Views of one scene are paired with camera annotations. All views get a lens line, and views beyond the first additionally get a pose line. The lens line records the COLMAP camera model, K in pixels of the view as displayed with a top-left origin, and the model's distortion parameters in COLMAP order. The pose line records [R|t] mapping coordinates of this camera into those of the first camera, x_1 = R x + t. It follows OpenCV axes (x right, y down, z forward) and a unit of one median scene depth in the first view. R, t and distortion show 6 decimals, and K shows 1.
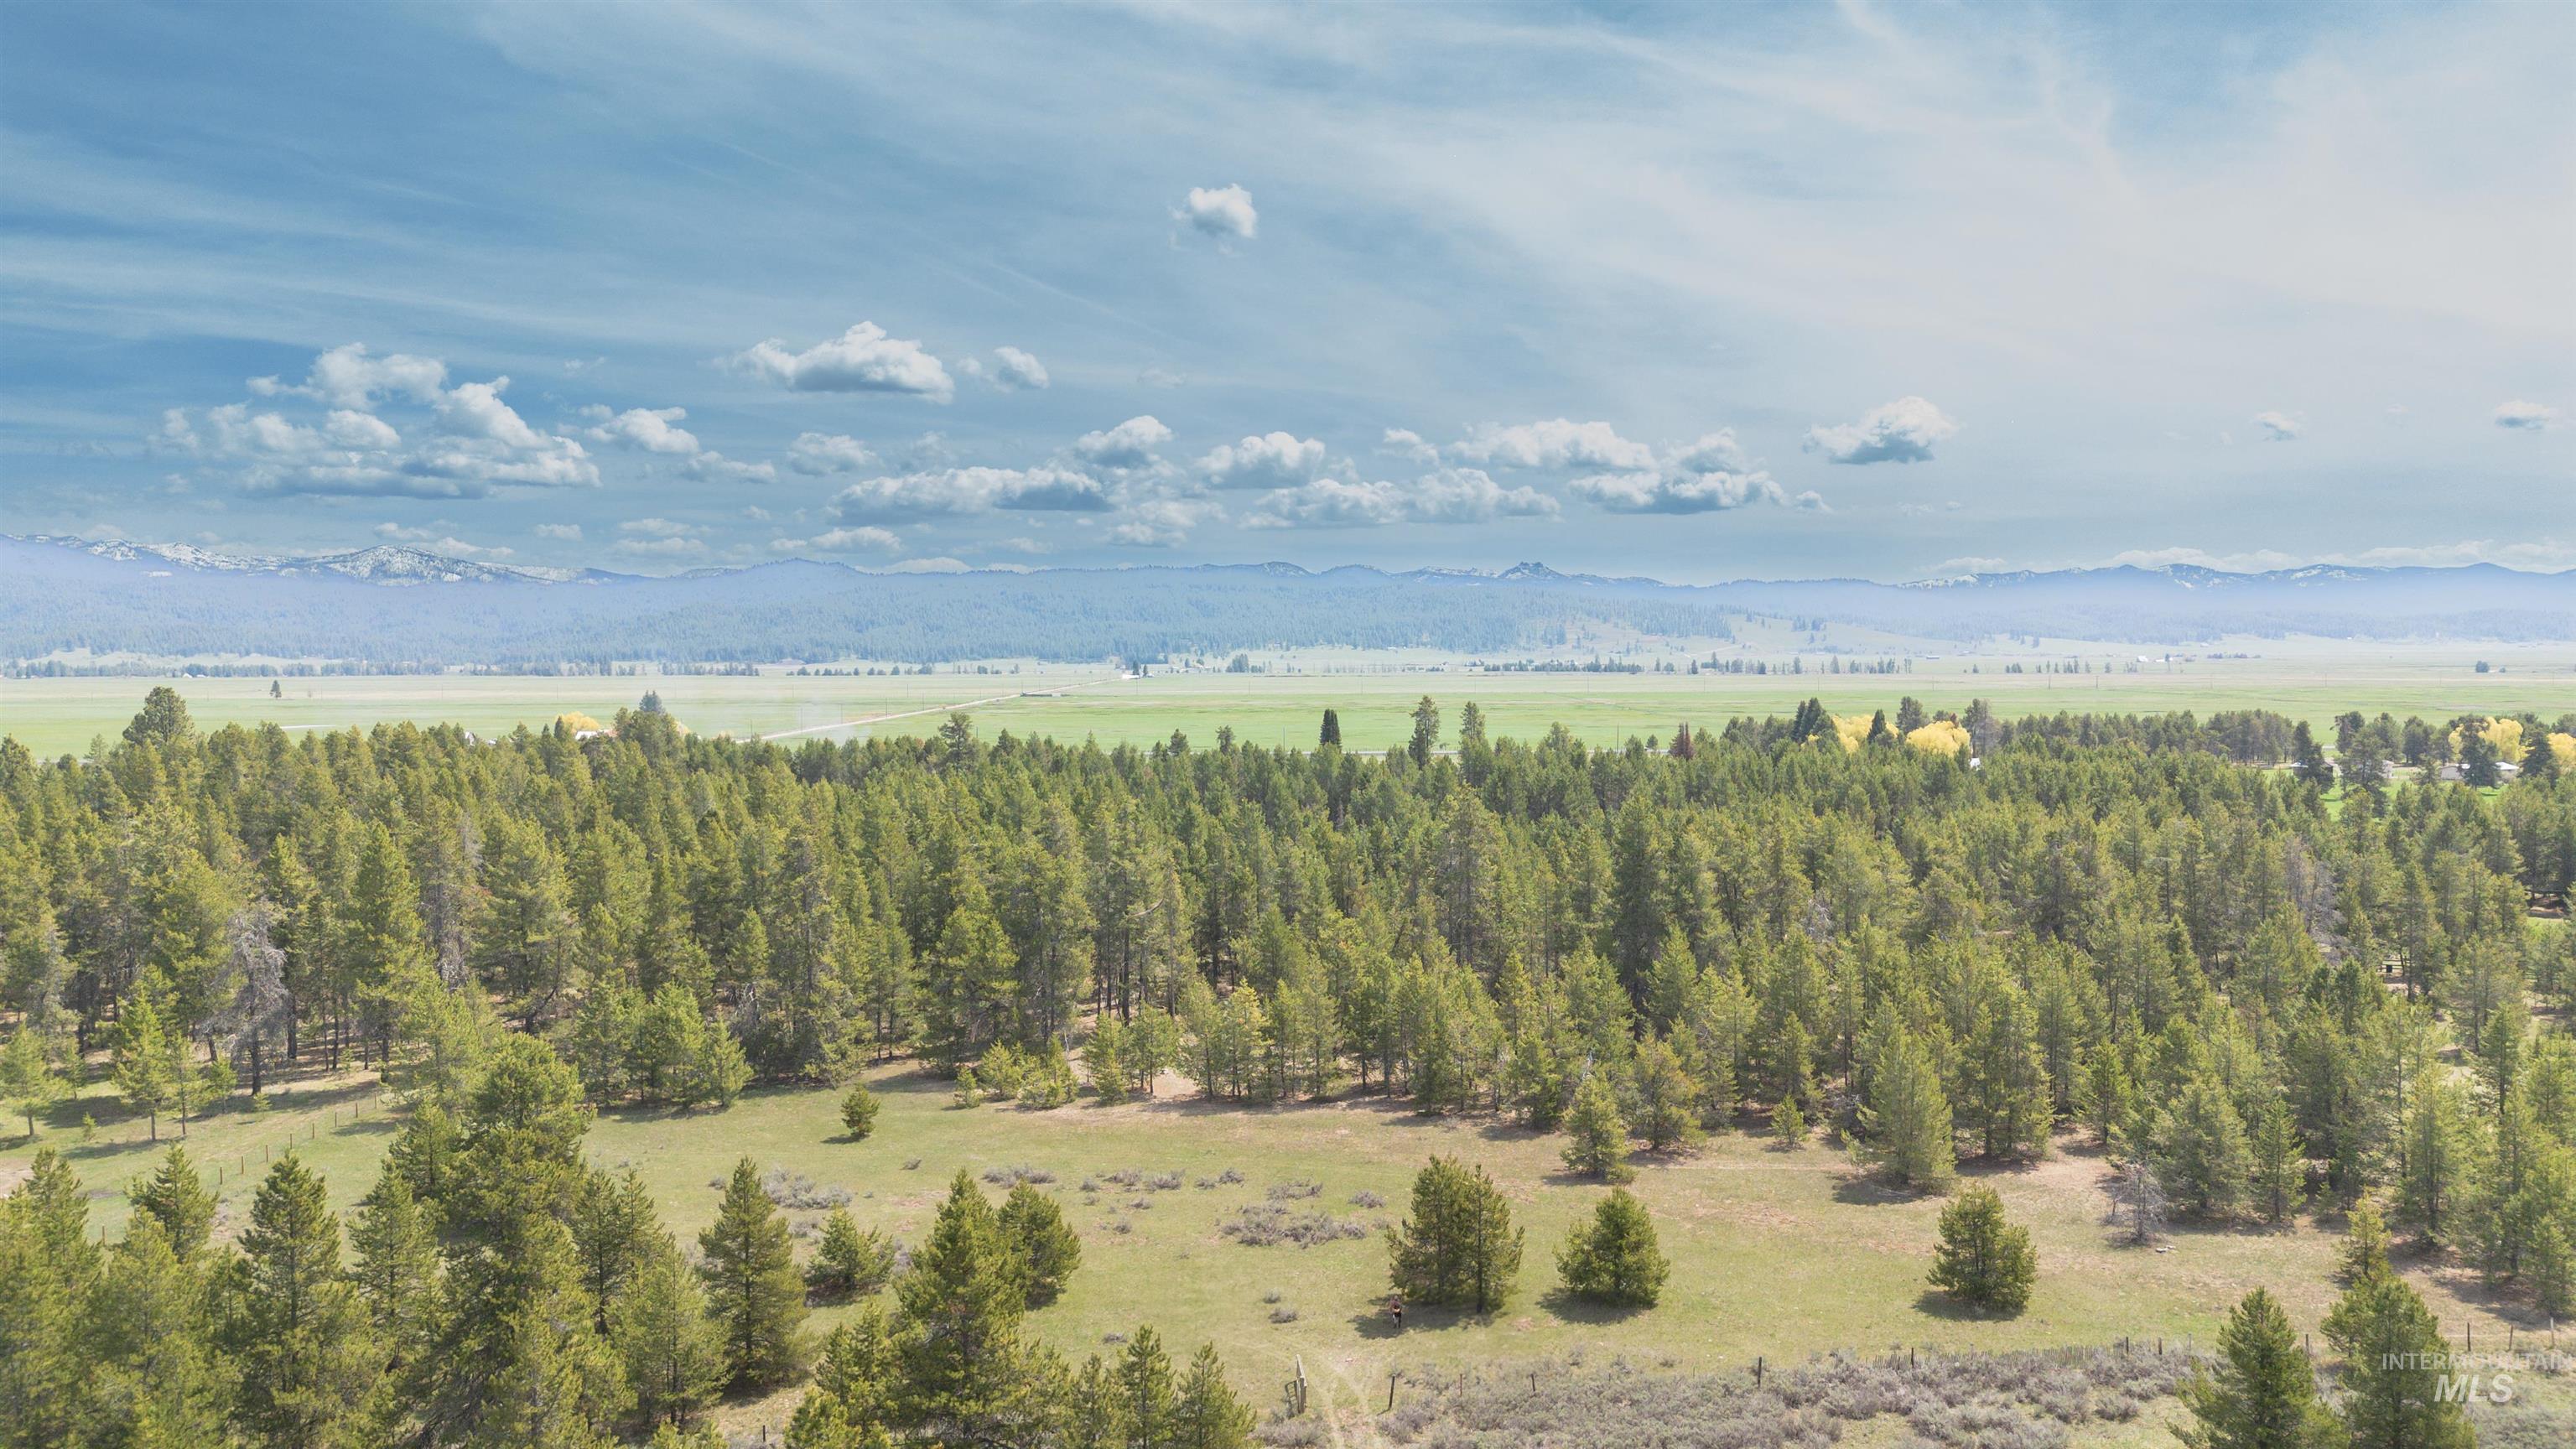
lens RADIAL K [[1781.3, 0, 1288.0], [0, 1781.3, 724.5], [0, 0, 1]] dist [0.105875, -0.118209]
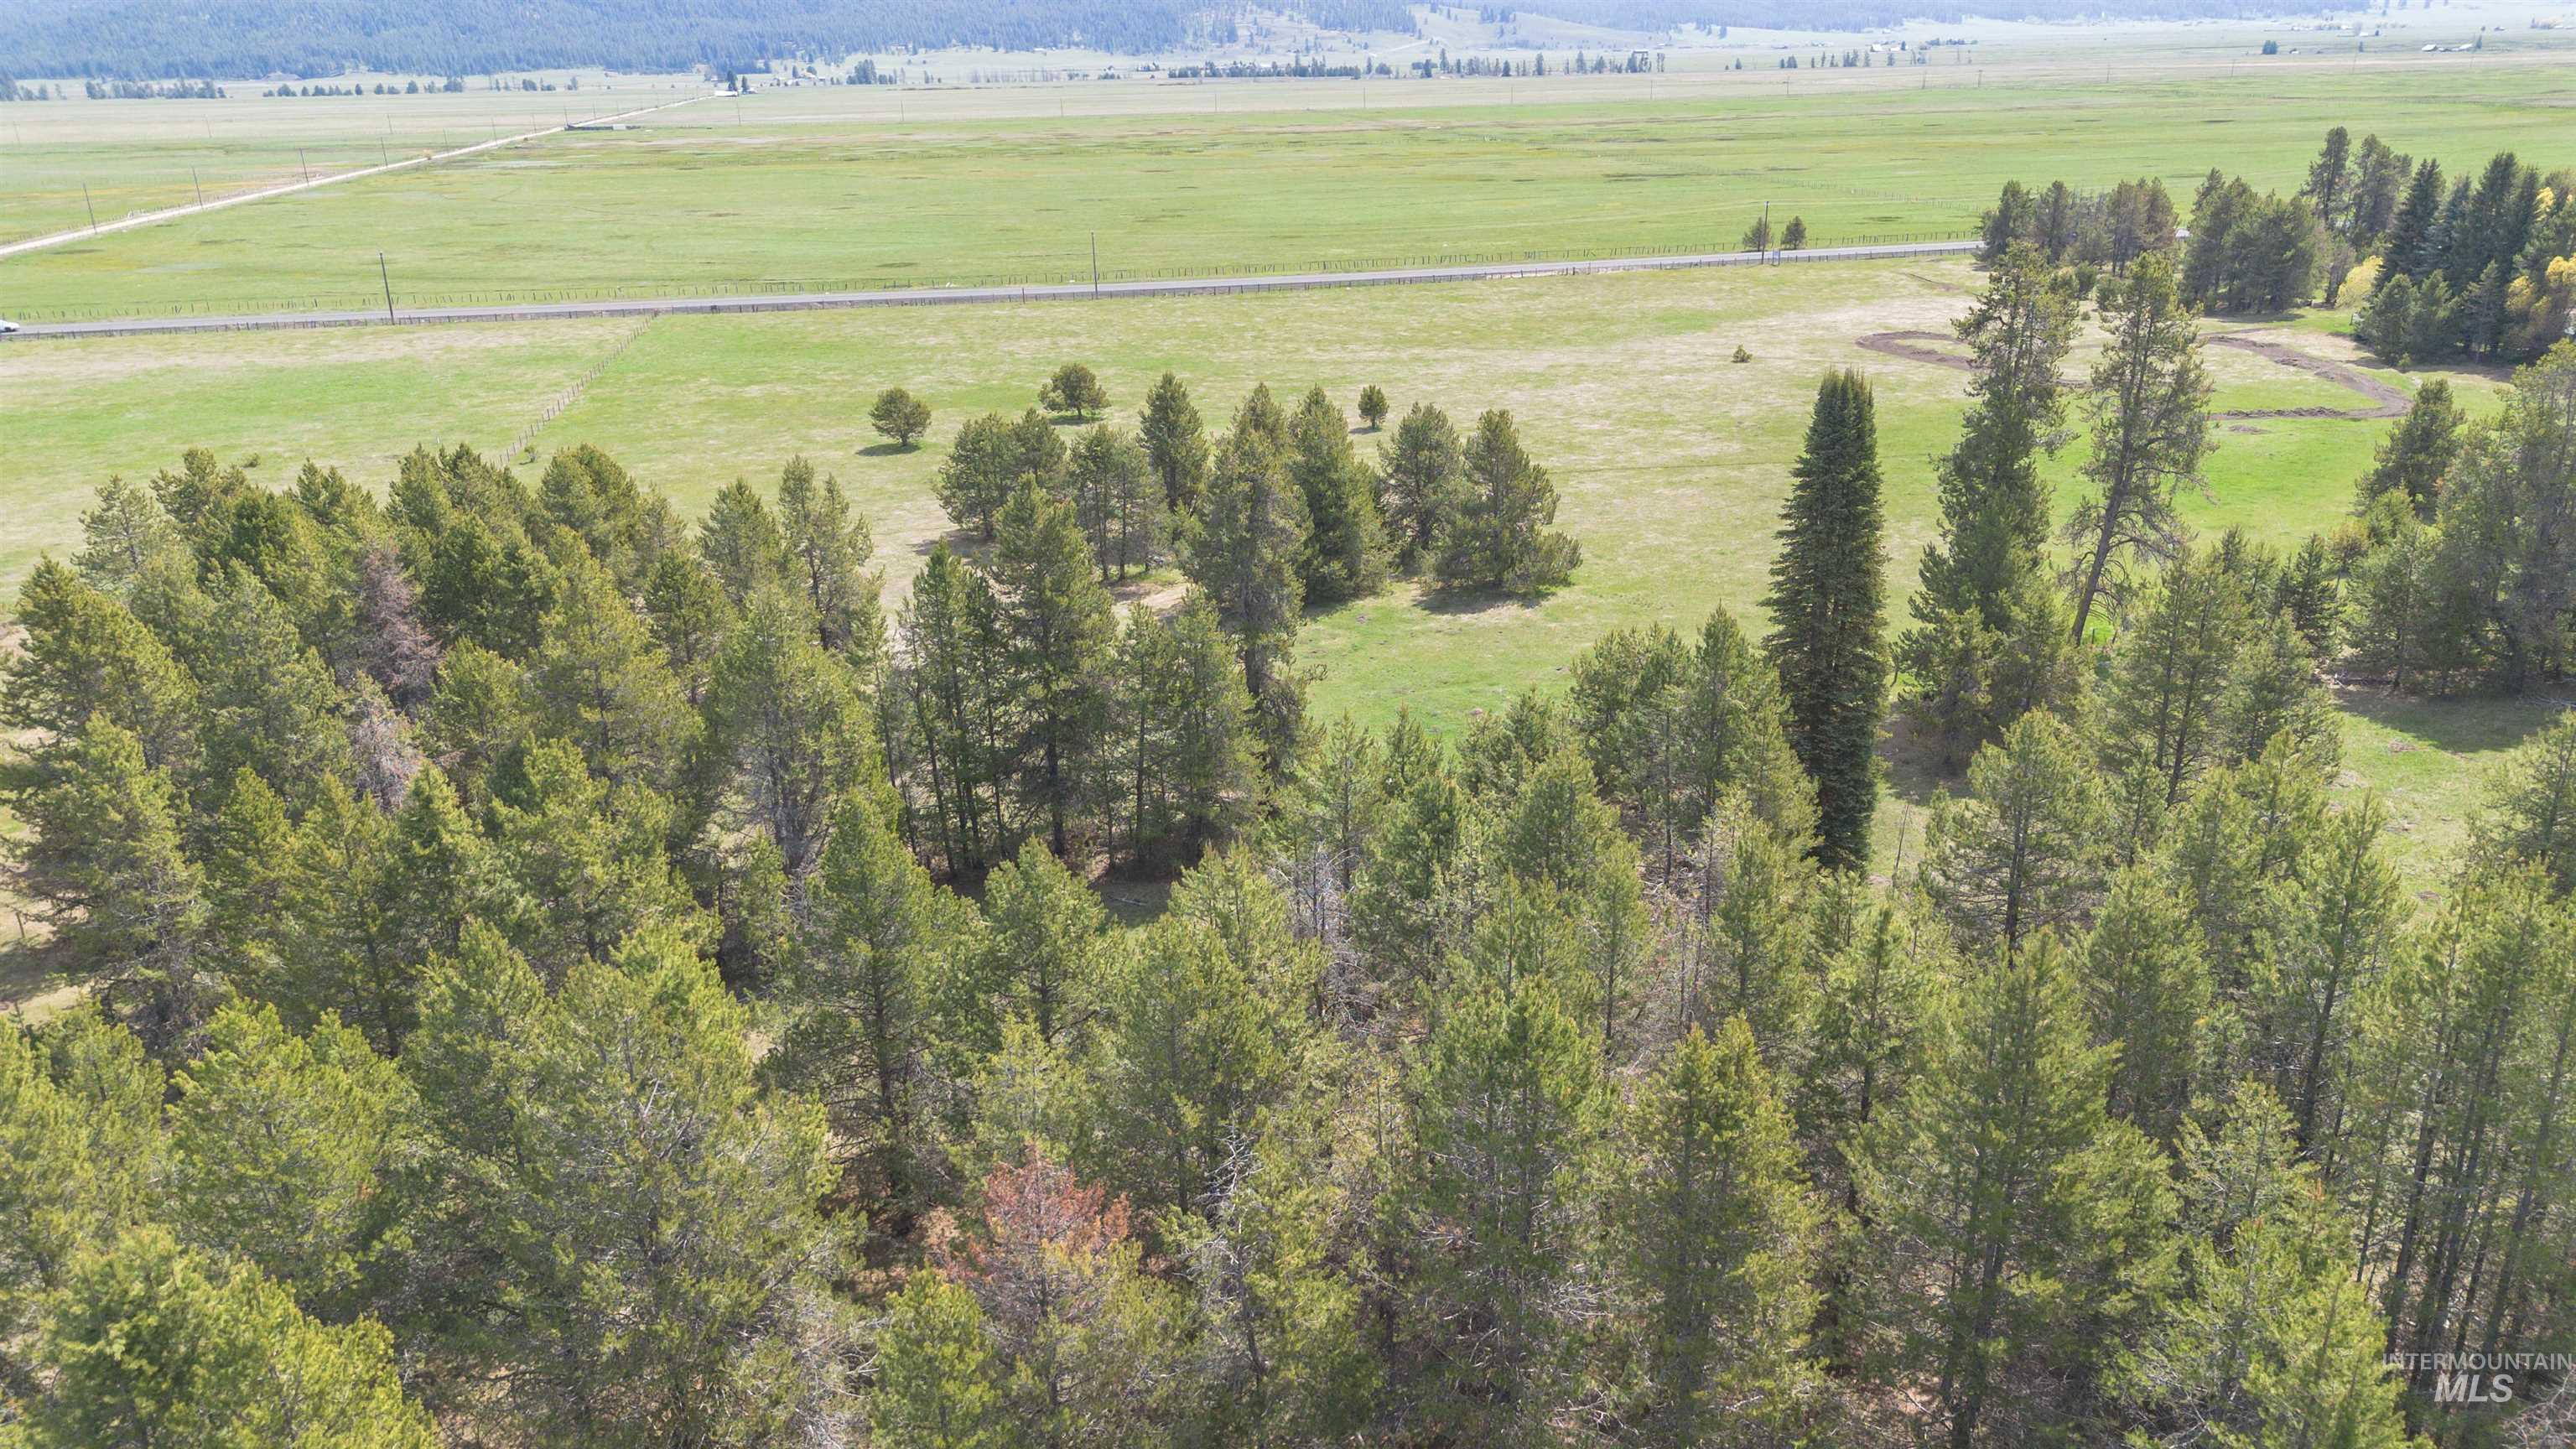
lens RADIAL K [[1775.5, 0, 1305.8], [0, 1775.5, 724.7], [0, 0, 1]] dist [0.040361, -0.029251]
pose [[0.978106, -0.087802, 0.188679, -0.102740], [0.024183, 0.948451, 0.315999, -0.048338], [-0.206698, -0.304517, 0.929809, 1.125671]]
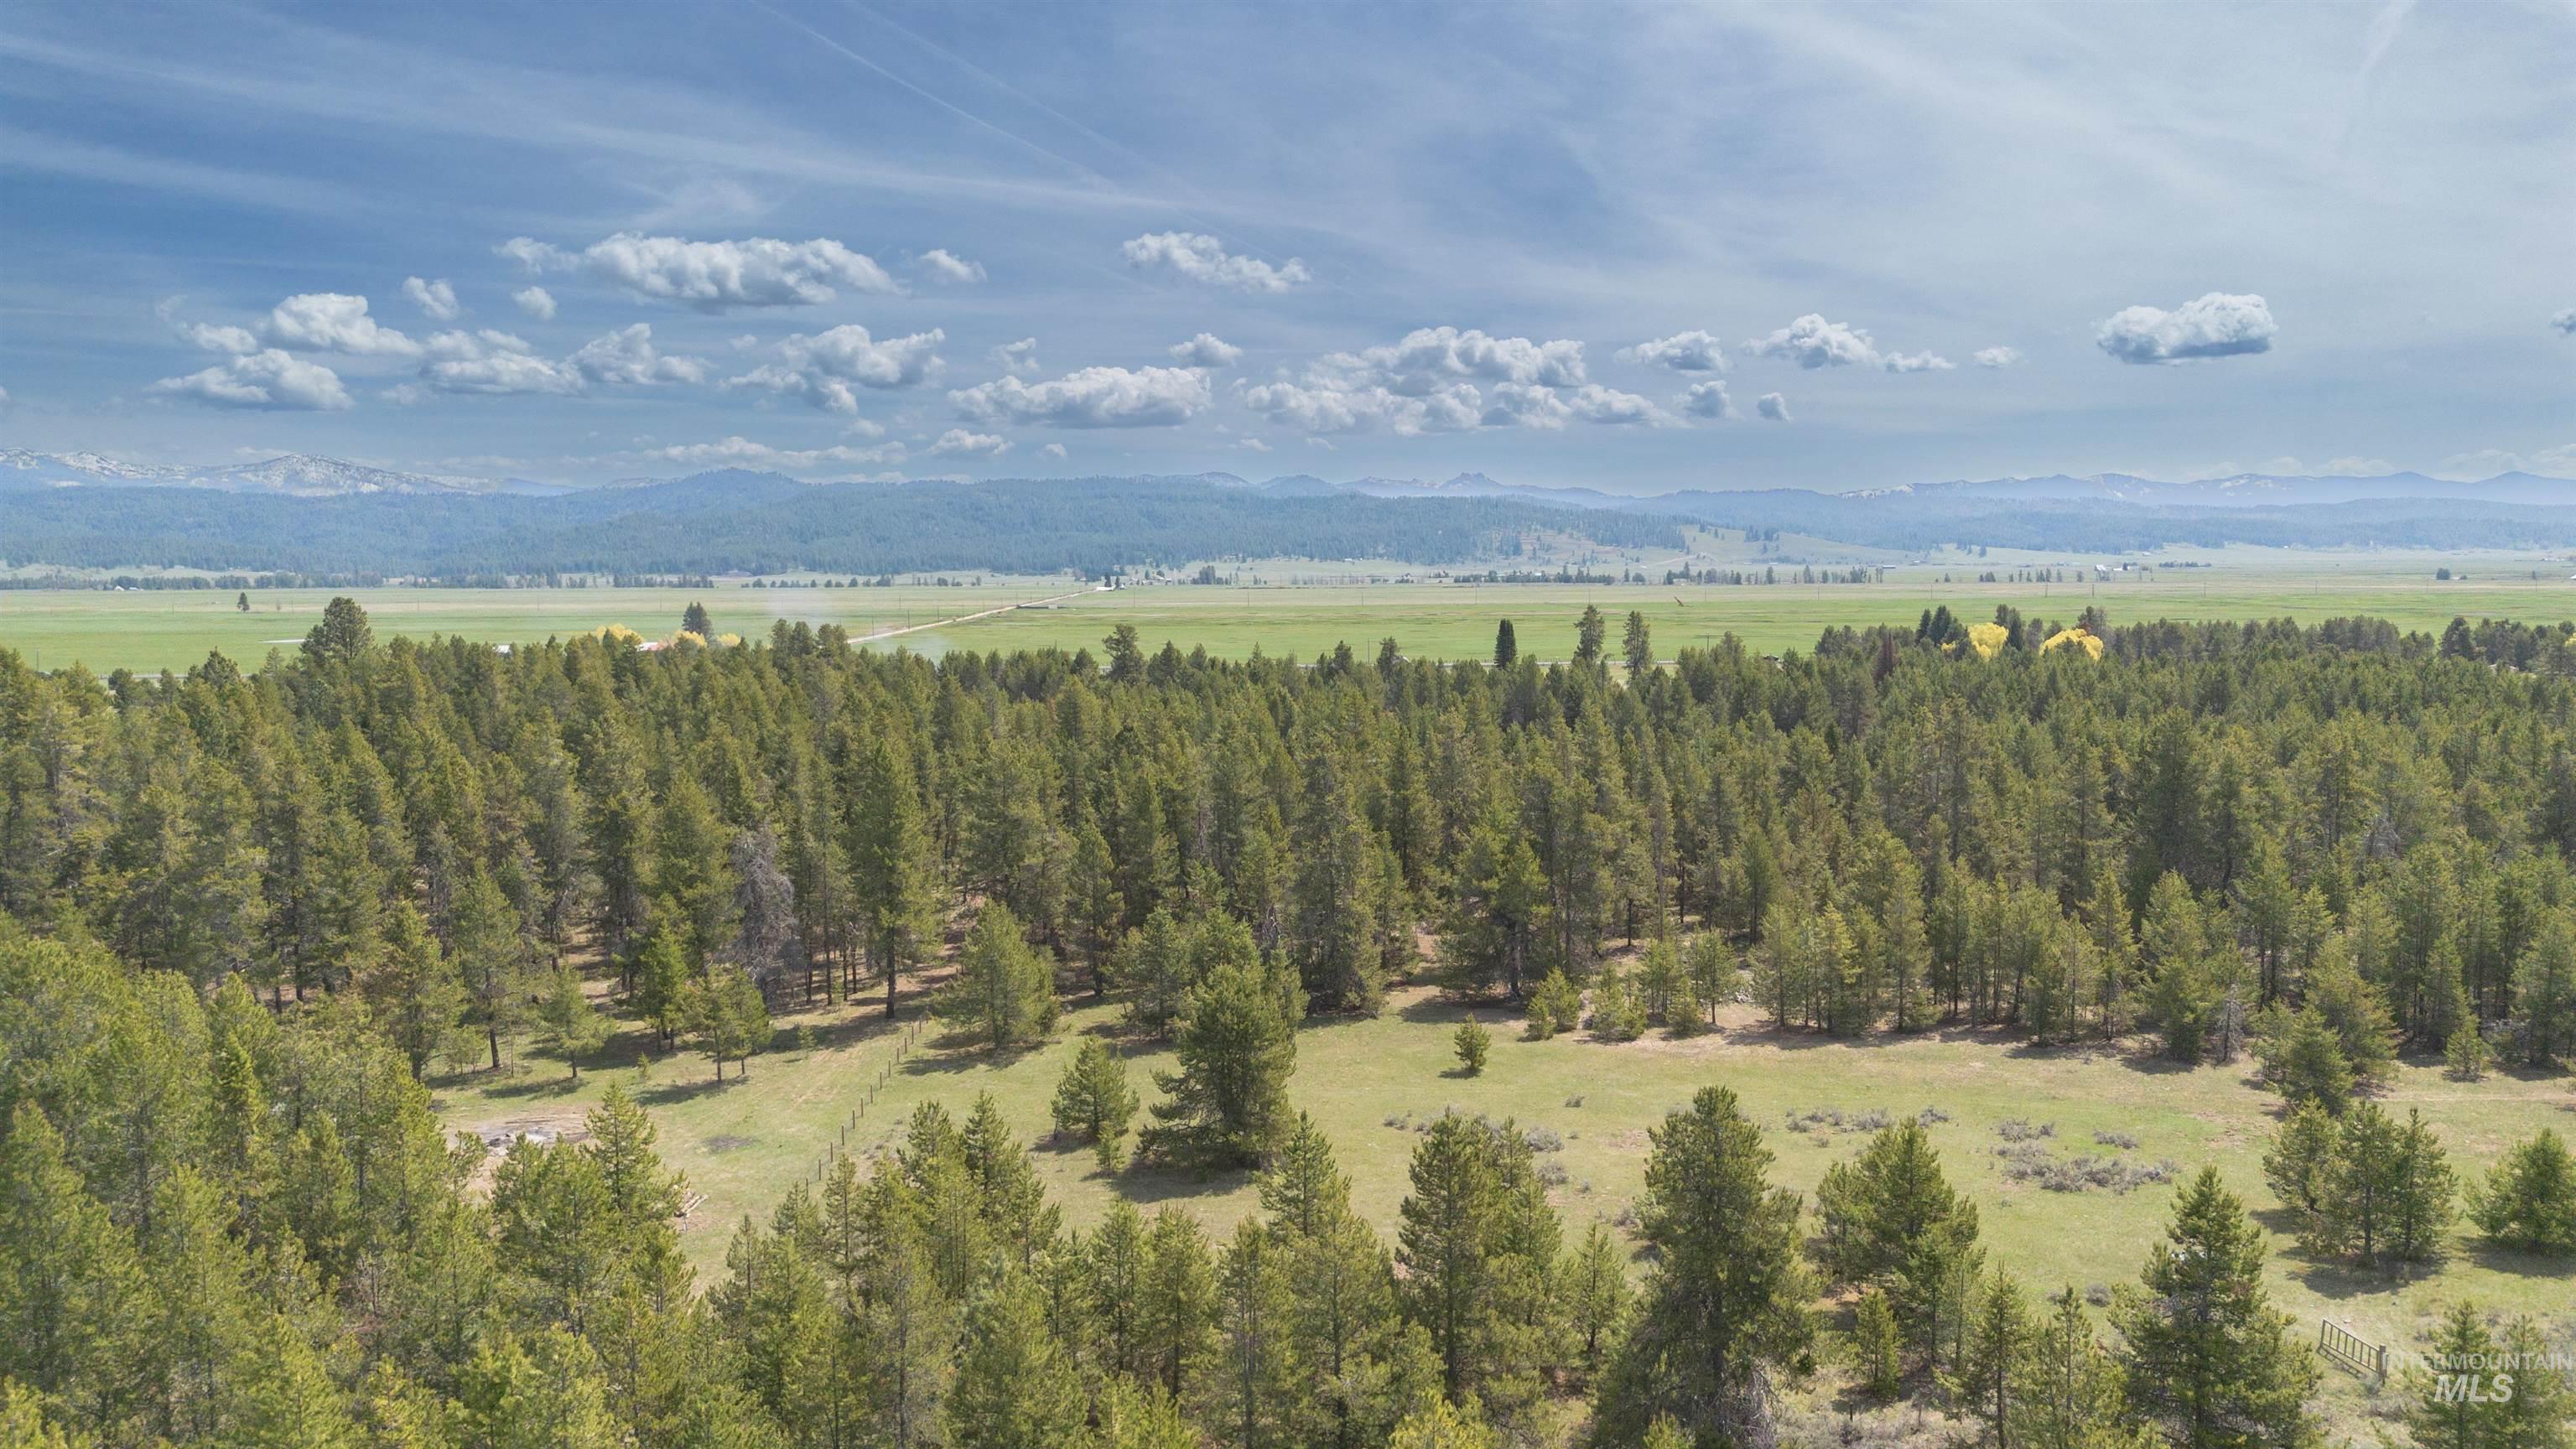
lens RADIAL K [[1781.3, 0, 1288.0], [0, 1781.3, 724.5], [0, 0, 1]] dist [0.105875, -0.118209]
pose [[0.999330, -0.005177, 0.036231, -0.180858], [0.003393, 0.998786, 0.049144, 0.000730], [-0.036441, -0.048988, 0.998134, 0.038034]]
